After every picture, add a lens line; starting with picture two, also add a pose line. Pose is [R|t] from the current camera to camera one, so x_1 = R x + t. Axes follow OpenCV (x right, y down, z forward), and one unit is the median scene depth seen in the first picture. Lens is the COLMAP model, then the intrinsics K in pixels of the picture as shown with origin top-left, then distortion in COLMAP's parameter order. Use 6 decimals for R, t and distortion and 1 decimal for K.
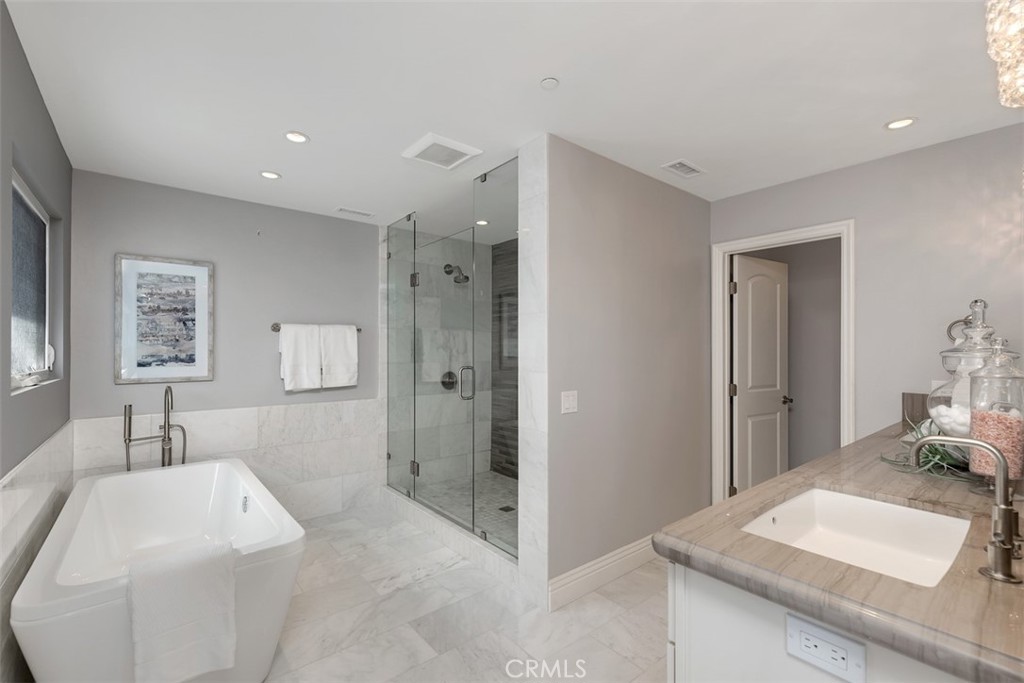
lens RADIAL K [[444.6, 0, 509.4], [0, 444.6, 349.2], [0, 0, 1]] dist [0.015064, 0.000003]
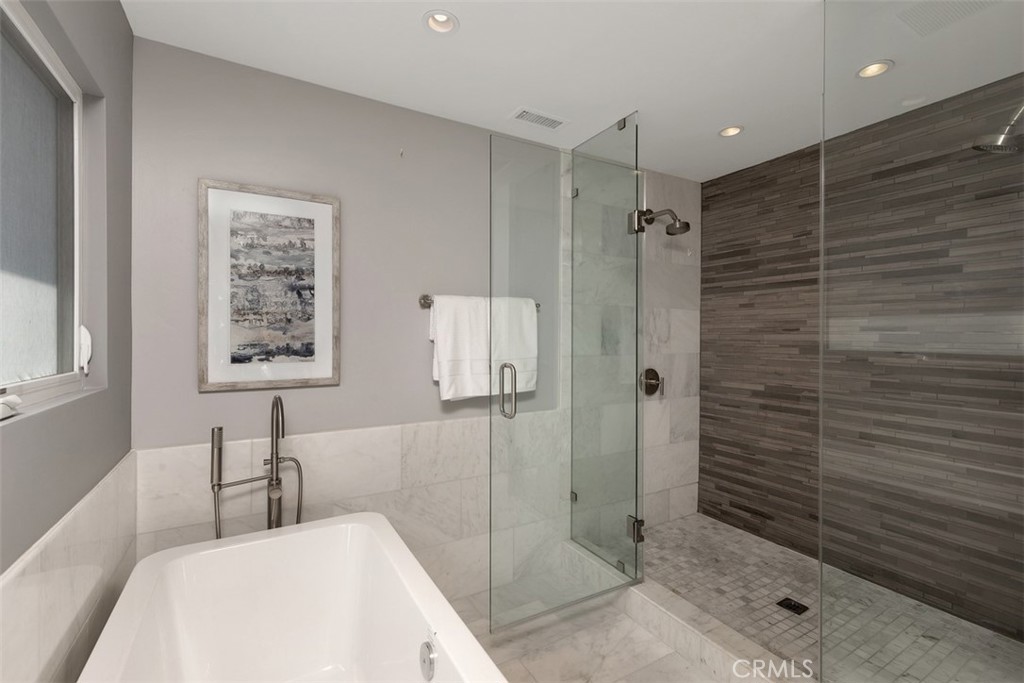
lens RADIAL K [[444.6, 0, 514.9], [0, 444.6, 336.6], [0, 0, 1]] dist [0.015064, 0.000003]
pose [[0.990094, -0.001043, -0.140405, -0.315276], [0.000972, 0.999999, -0.000571, 0.003089], [0.140405, 0.000429, 0.990094, 0.395034]]
